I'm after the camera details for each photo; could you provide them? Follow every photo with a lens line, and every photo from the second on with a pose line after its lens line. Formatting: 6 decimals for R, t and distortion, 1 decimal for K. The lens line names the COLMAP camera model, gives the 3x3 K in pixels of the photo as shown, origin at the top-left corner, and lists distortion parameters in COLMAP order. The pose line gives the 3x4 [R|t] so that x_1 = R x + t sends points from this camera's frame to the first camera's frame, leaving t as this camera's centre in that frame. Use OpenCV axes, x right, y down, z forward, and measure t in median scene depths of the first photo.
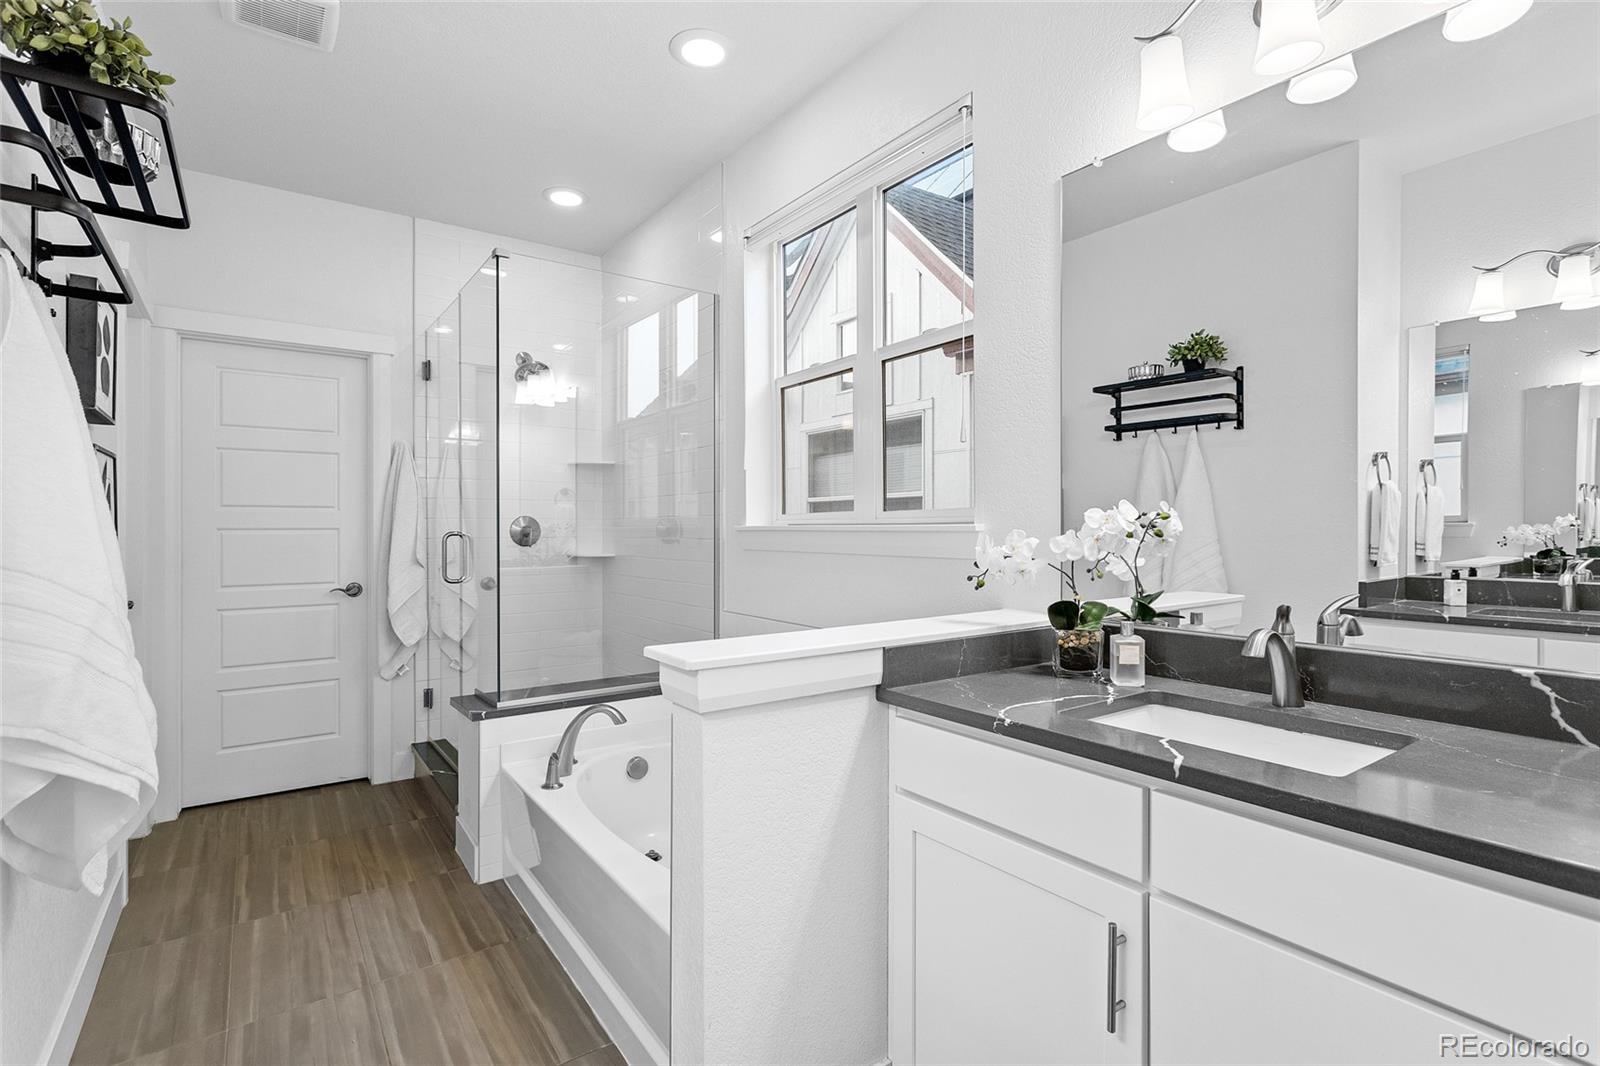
lens RADIAL K [[760.4, 0, 800.0], [0, 760.4, 533.0], [0, 0, 1]] dist [0.002392, 0.001508]
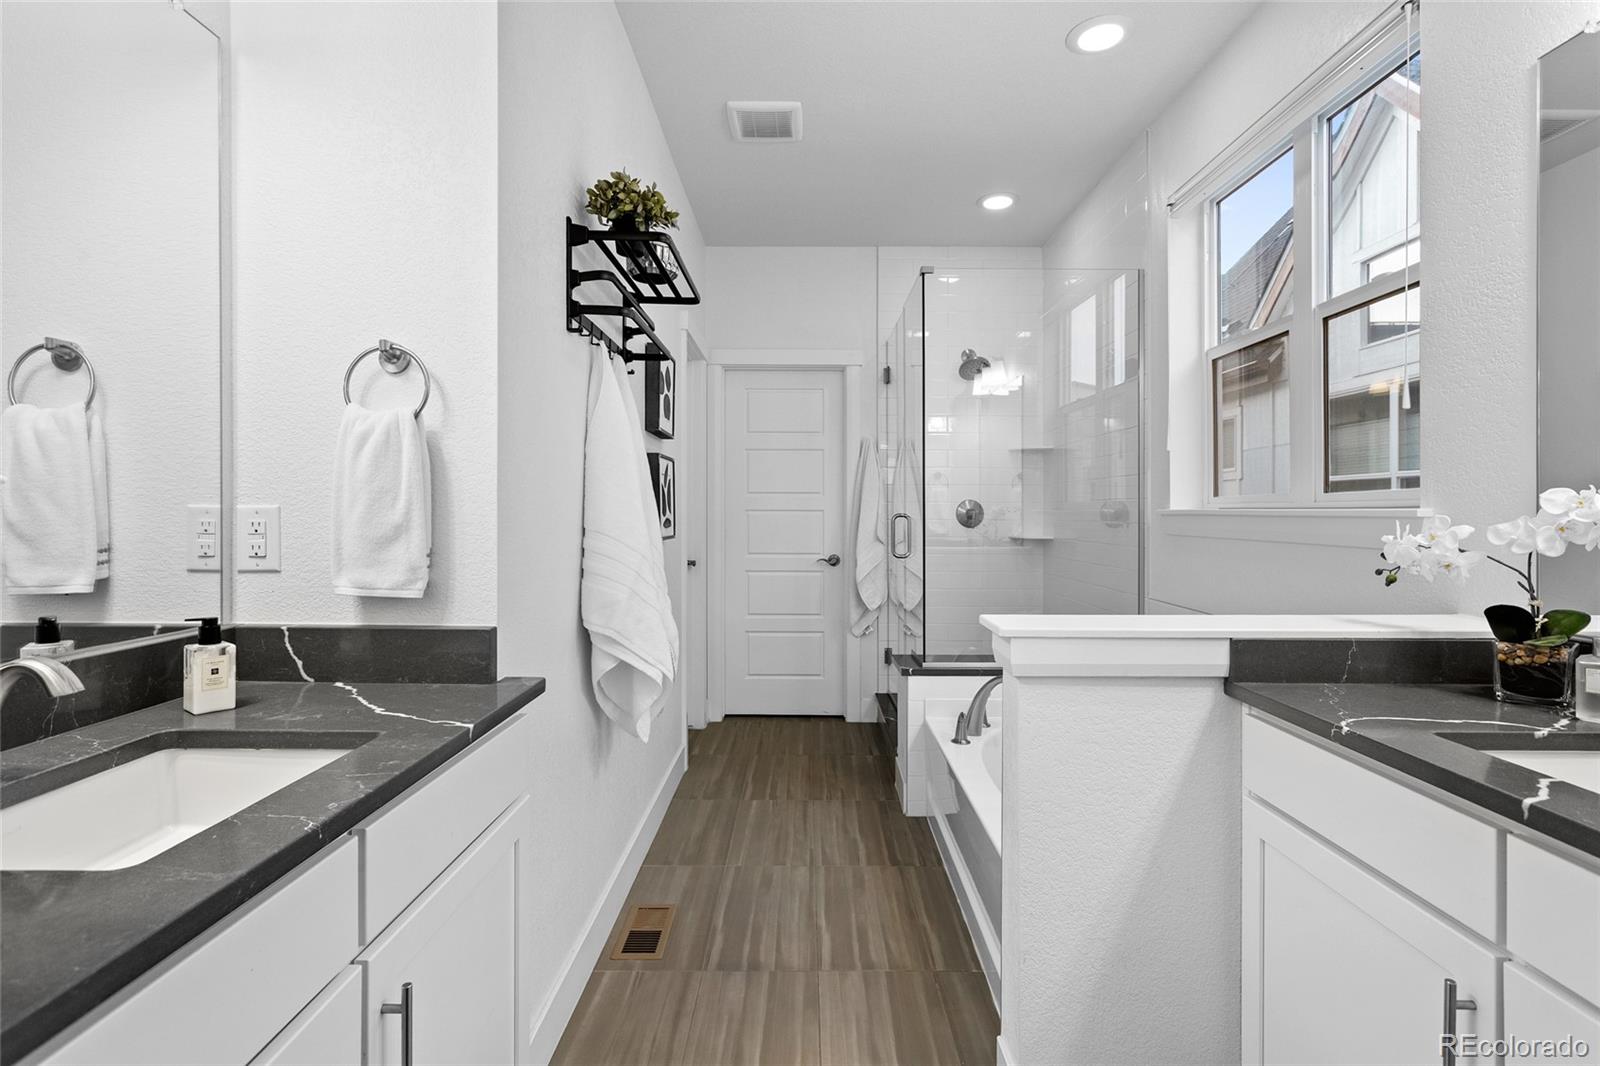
lens RADIAL K [[763.5, 0, 801.1], [0, 763.5, 525.7], [0, 0, 1]] dist [0.000546, 0.001144]
pose [[0.813442, 0.016864, -0.581401, 0.136006], [-0.009848, 0.999836, 0.015222, 0.000722], [0.581562, -0.006656, 0.813475, -0.048560]]
